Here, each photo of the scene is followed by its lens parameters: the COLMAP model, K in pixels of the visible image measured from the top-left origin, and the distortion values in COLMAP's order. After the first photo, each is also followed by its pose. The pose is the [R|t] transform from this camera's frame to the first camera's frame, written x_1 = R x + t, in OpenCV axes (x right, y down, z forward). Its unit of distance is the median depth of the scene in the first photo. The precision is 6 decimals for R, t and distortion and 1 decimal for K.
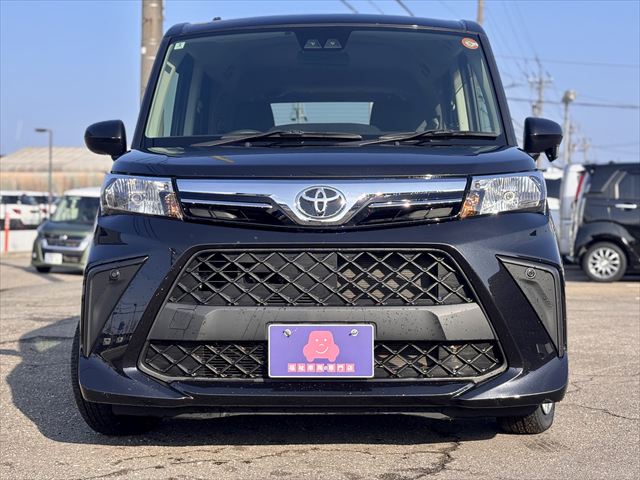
lens RADIAL K [[976.4, 0, 319.7], [0, 976.4, 239.4], [0, 0, 1]] dist [0.184740, 0.000000]
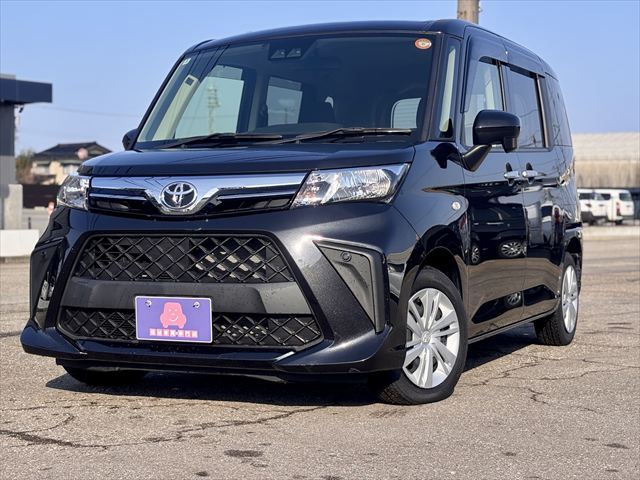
lens RADIAL K [[976.4, 0, 321.8], [0, 976.4, 239.5], [0, 0, 1]] dist [0.184740, 0.000000]
pose [[0.925843, 0.006111, -0.377860, 0.615770], [-0.001284, 0.999914, 0.013025, 0.000181], [0.377907, -0.011574, 0.925771, -0.044417]]
